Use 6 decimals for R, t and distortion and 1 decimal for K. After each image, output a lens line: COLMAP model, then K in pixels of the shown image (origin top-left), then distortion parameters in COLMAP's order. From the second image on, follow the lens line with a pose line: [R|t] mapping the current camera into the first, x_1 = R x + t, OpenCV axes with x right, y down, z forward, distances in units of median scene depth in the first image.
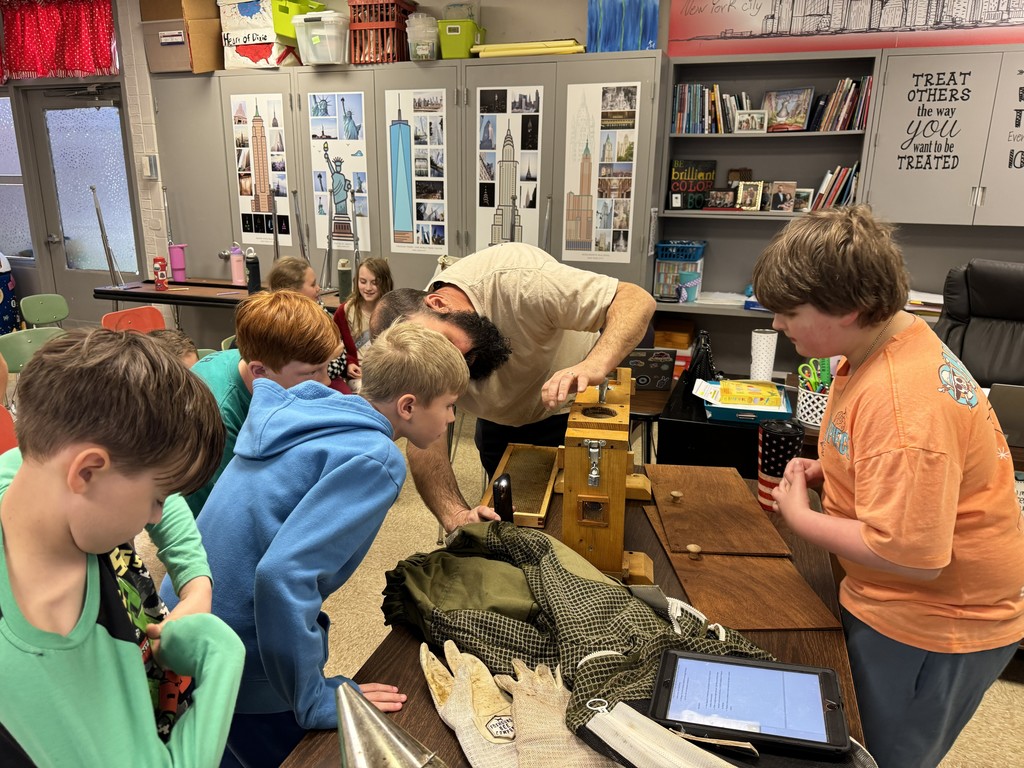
lens RADIAL K [[729.9, 0, 512.0], [0, 729.9, 384.0], [0, 0, 1]] dist [0.028487, -0.035562]
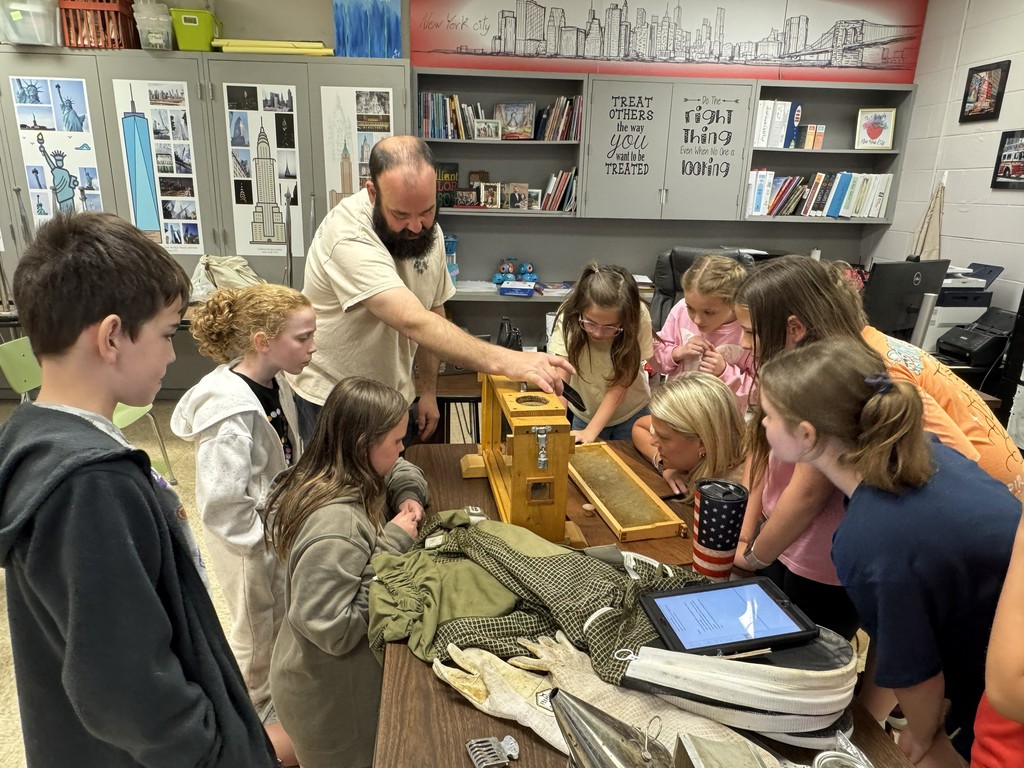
lens RADIAL K [[667.6, 0, 504.0], [0, 667.6, 387.2], [0, 0, 1]] dist [-0.001483, 0.002057]
pose [[0.916574, -0.108344, 0.384908, -0.088129], [0.095697, 0.994055, 0.051925, -0.010896], [-0.388246, -0.010759, 0.921493, 0.028556]]
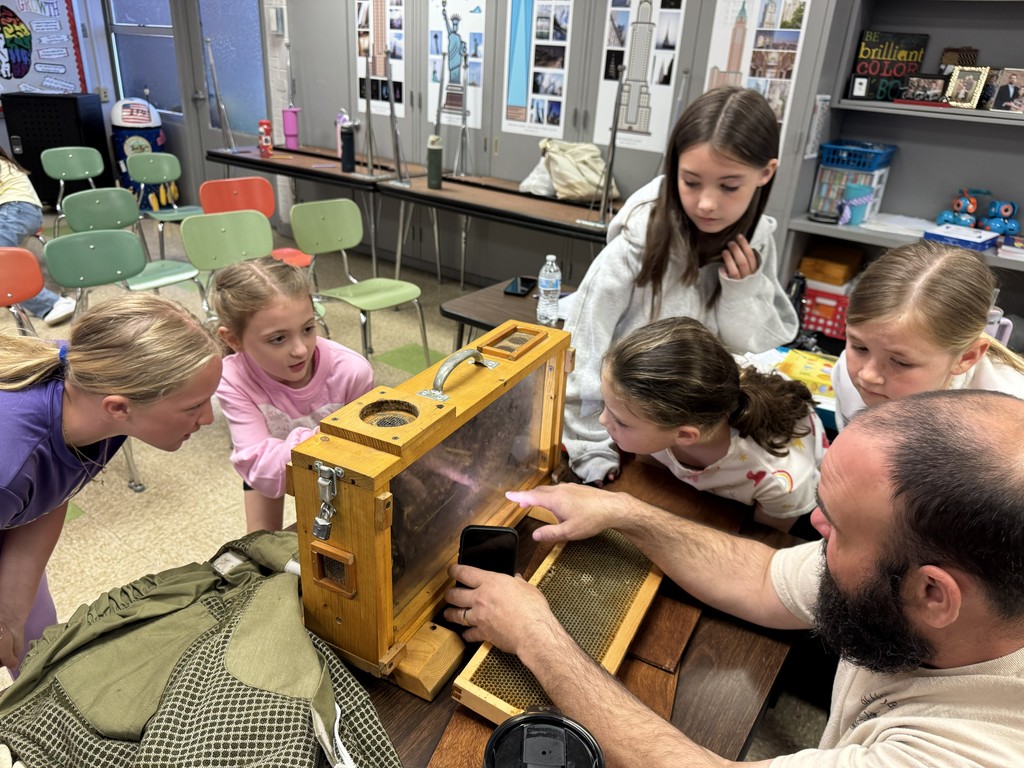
lens RADIAL K [[741.0, 0, 512.0], [0, 741.0, 384.0], [0, 0, 1]] dist [-0.004795, -0.006075]
pose [[0.958956, 0.151501, -0.239688, 0.109016], [-0.115571, 0.980731, 0.157514, -0.028483], [0.258933, -0.123348, 0.957987, 0.137037]]
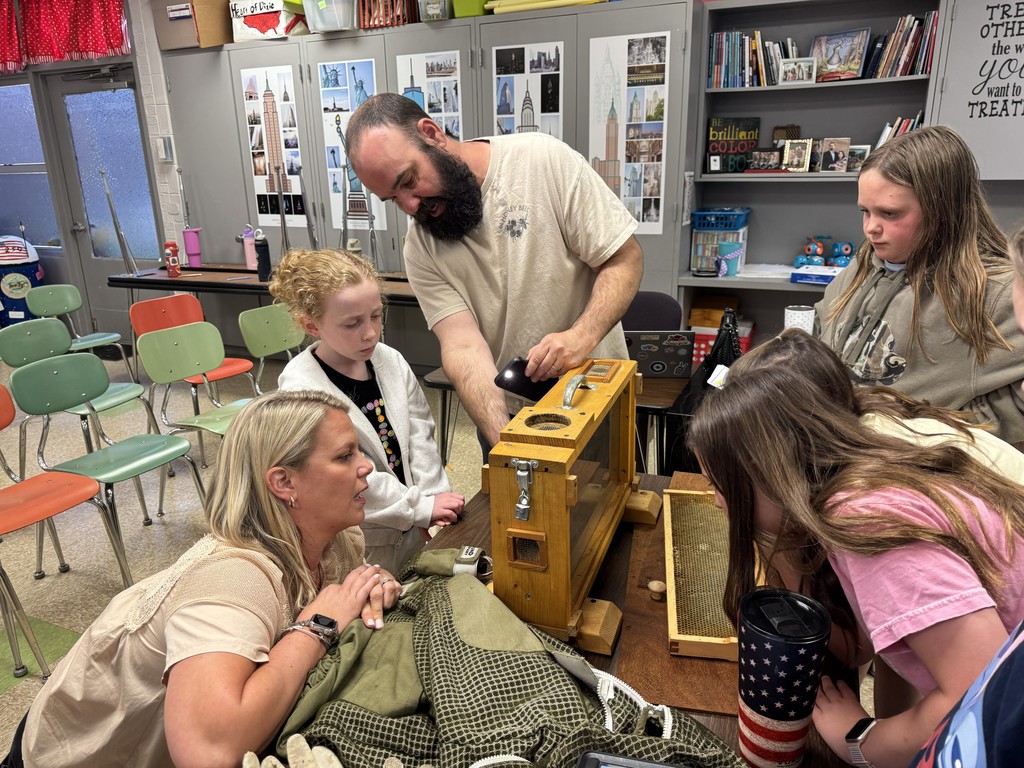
lens RADIAL K [[735.5, 0, 512.0], [0, 735.5, 384.0], [0, 0, 1]] dist [0.004364, -0.006840]
pose [[0.996967, -0.011912, -0.076911, 0.041639], [0.014013, 0.999542, 0.026832, -0.006204], [0.076556, -0.027829, 0.996677, 0.067391]]
